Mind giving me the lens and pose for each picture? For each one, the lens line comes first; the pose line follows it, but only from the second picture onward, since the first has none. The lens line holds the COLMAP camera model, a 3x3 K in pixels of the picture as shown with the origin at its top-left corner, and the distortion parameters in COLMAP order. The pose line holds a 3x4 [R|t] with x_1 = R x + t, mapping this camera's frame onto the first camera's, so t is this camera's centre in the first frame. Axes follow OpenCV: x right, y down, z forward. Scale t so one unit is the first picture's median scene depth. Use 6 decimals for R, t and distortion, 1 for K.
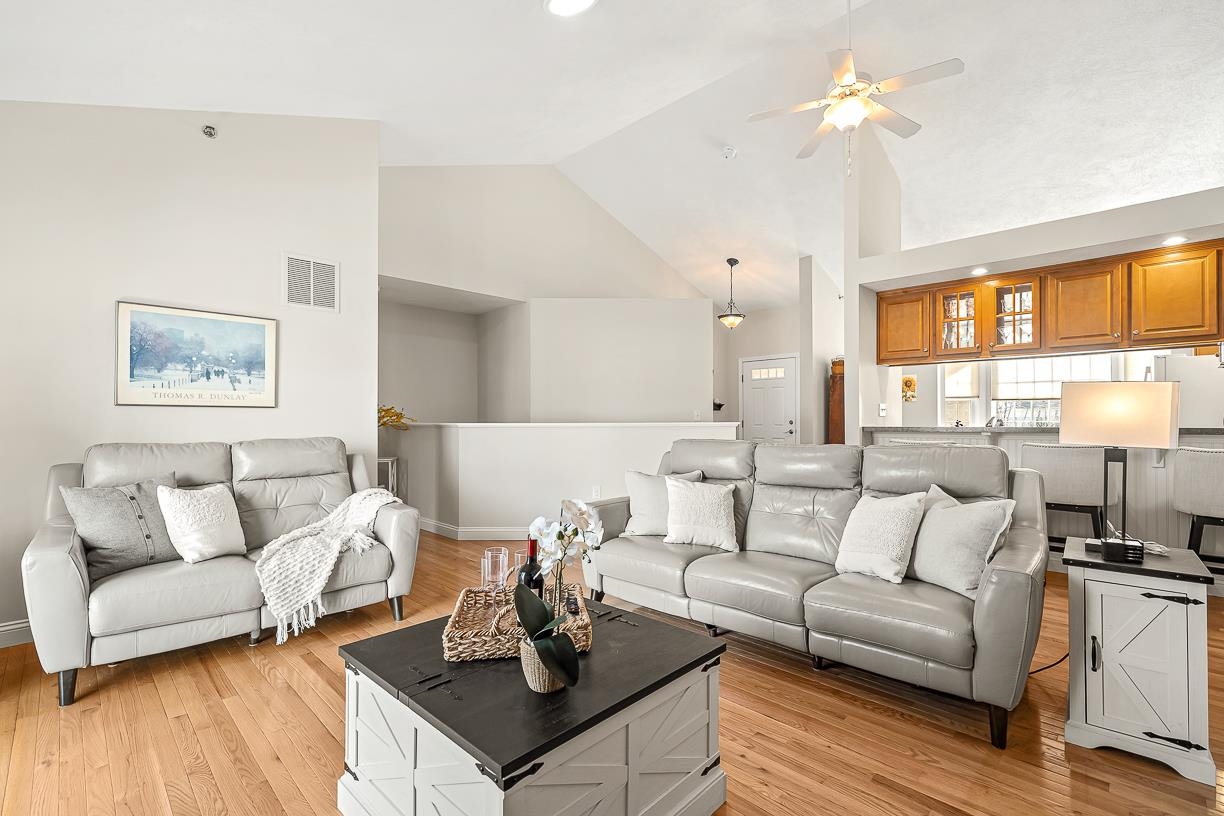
lens RADIAL K [[546.6, 0, 617.3], [0, 546.6, 418.7], [0, 0, 1]] dist [0.001643, -0.000627]
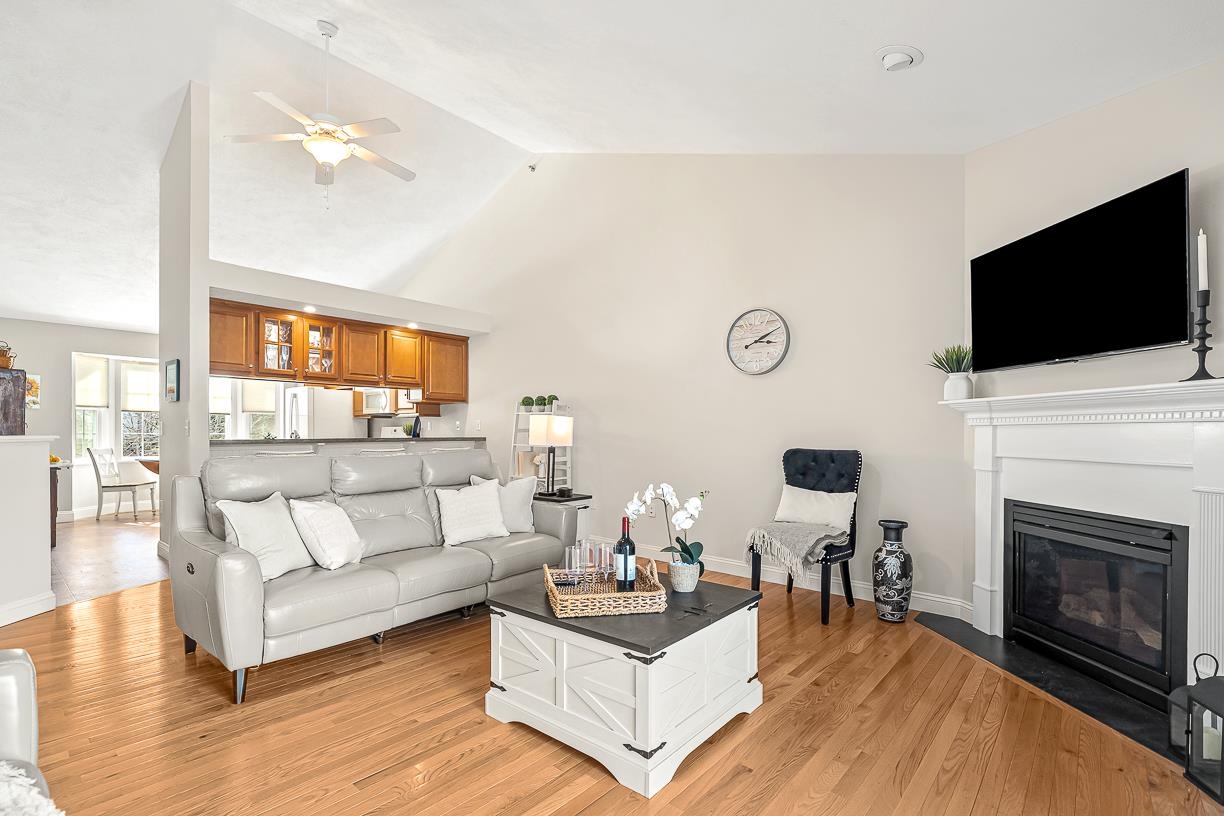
lens RADIAL K [[553.9, 0, 606.8], [0, 553.9, 438.4], [0, 0, 1]] dist [-0.002490, -0.000368]
pose [[-0.051019, -0.009737, 0.998650, -0.691398], [-0.004590, 0.999944, 0.009515, 0.000301], [-0.998687, -0.004098, -0.051061, 0.485107]]
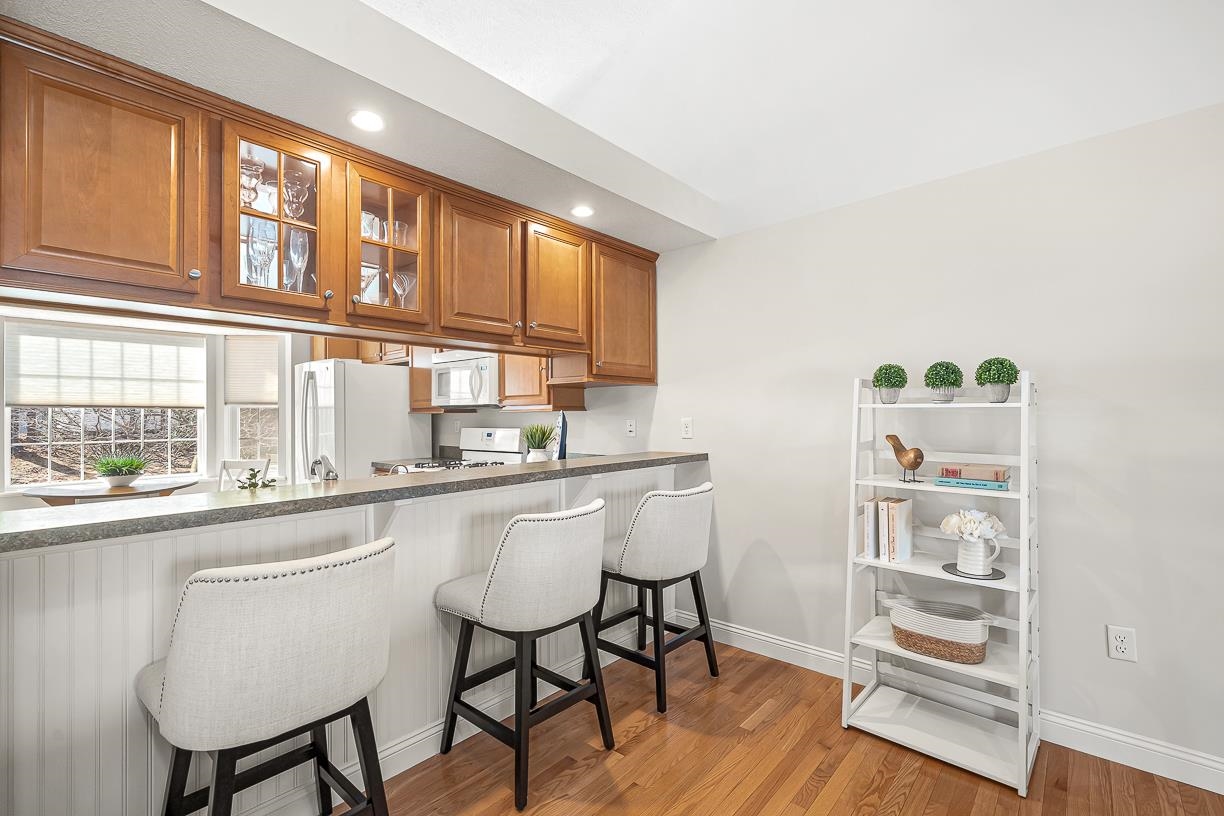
lens RADIAL K [[544.5, 0, 611.0], [0, 544.5, 410.7], [0, 0, 1]] dist [-0.000261, -0.000234]
pose [[-0.055781, 0.010317, 0.998390, 0.271581], [0.006753, 0.999928, -0.009956, -0.044836], [-0.998420, 0.006187, -0.055847, 0.987589]]
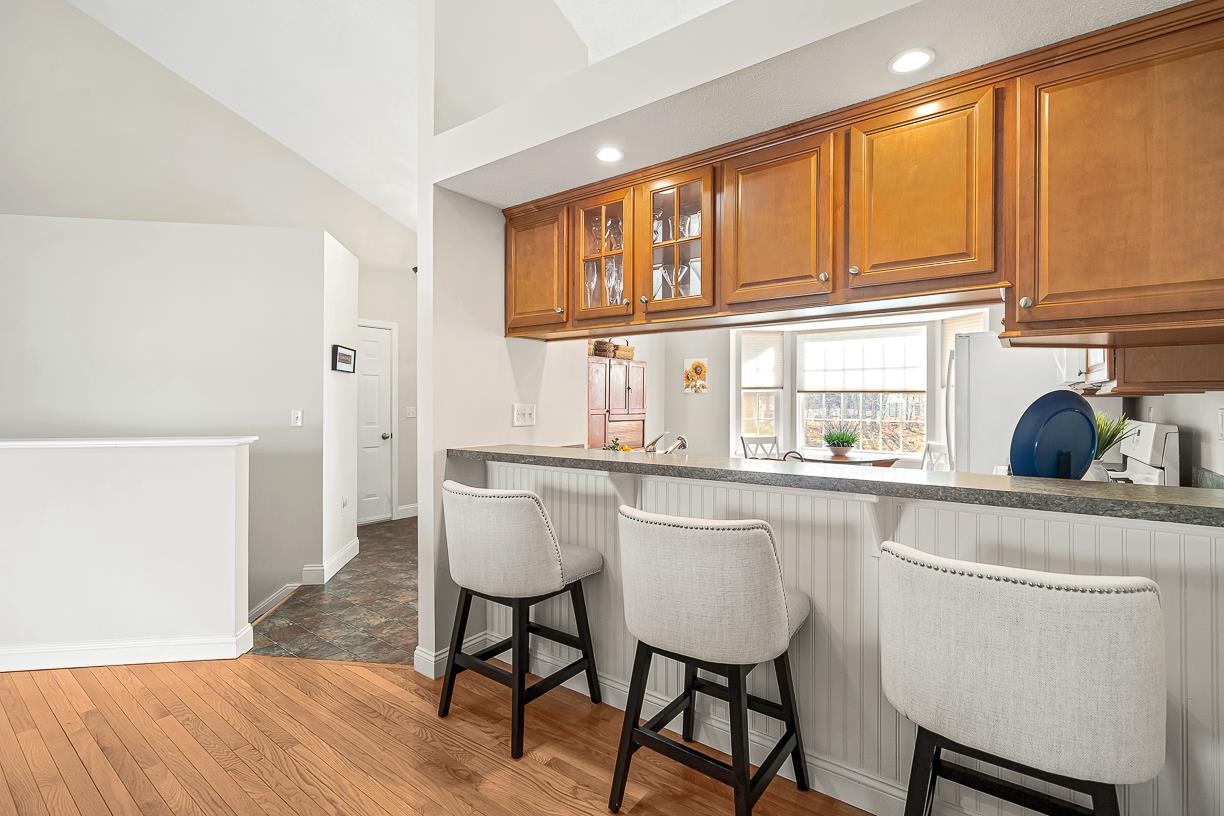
lens RADIAL K [[551.2, 0, 610.2], [0, 551.2, 403.7], [0, 0, 1]] dist [0.001874, -0.000001]
pose [[0.990571, 0.002590, 0.136976, 0.699844], [-0.003033, 0.999991, 0.003030, -0.043058], [-0.136967, -0.003417, 0.990570, 0.572970]]
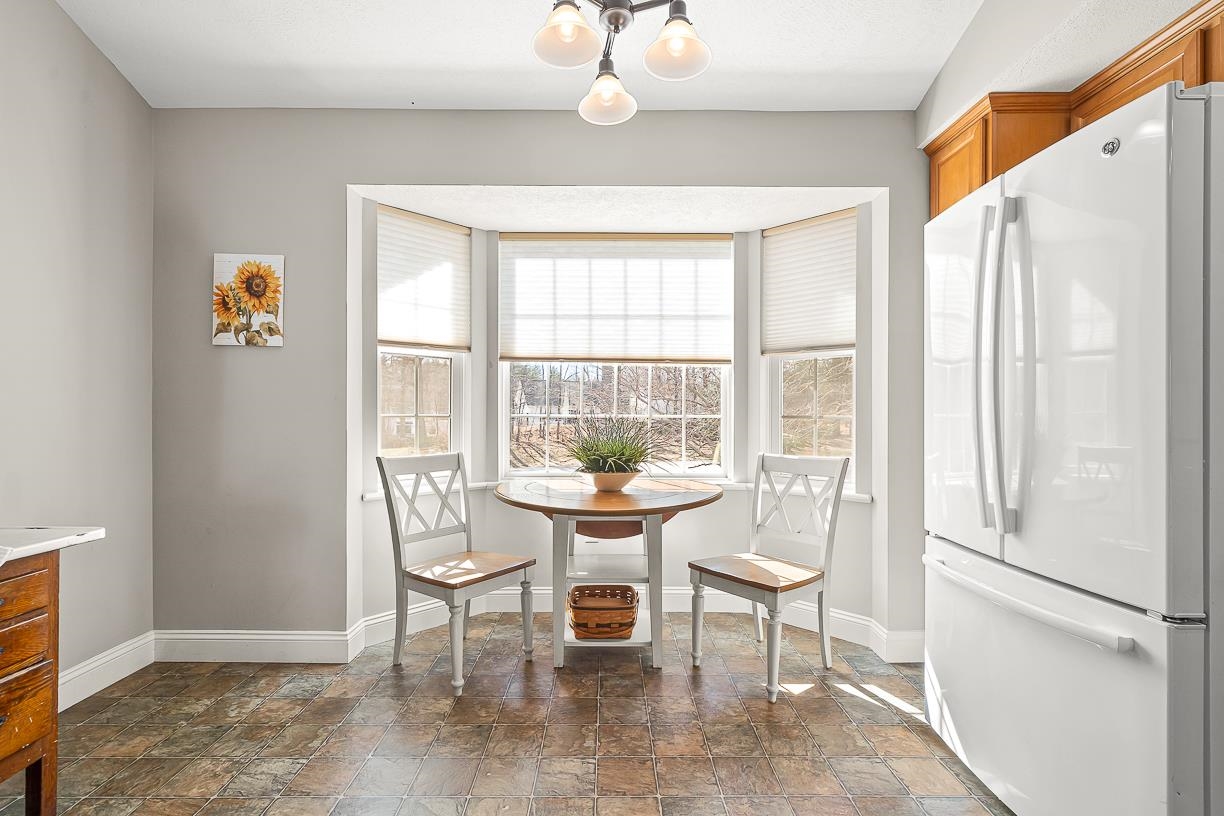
lens RADIAL K [[546.7, 0, 608.8], [0, 546.7, 415.7], [0, 0, 1]] dist [0.001006, 0.000066]
pose [[0.712468, 0.001829, 0.701702, 1.065760], [-0.003547, 0.999993, 0.000995, 0.009854], [-0.701696, -0.003198, 0.712470, 1.527335]]
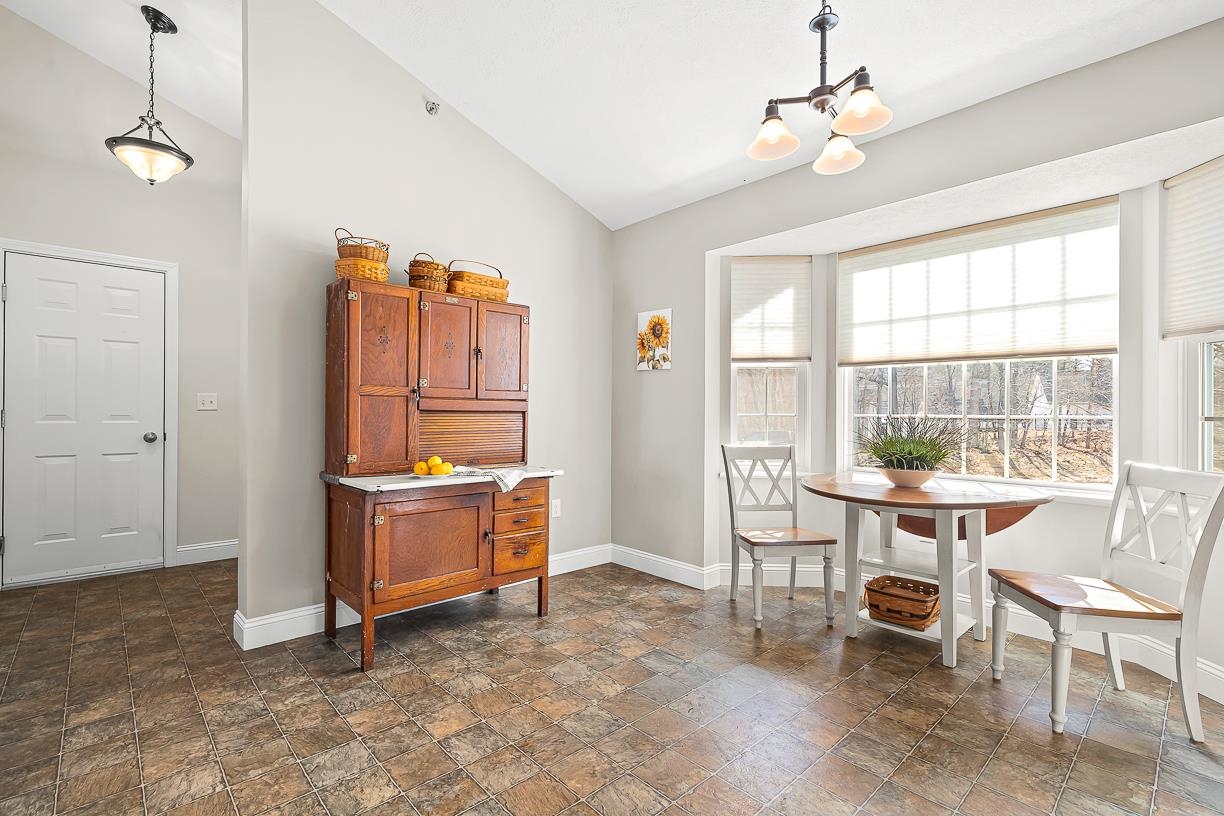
lens RADIAL K [[554.9, 0, 611.1], [0, 554.9, 412.1], [0, 0, 1]] dist [0.000823, 0.000070]
pose [[0.998754, 0.005683, -0.049573, 1.193249], [-0.005808, 0.999980, -0.002366, 0.009490], [0.049559, 0.002651, 0.998768, 1.262249]]
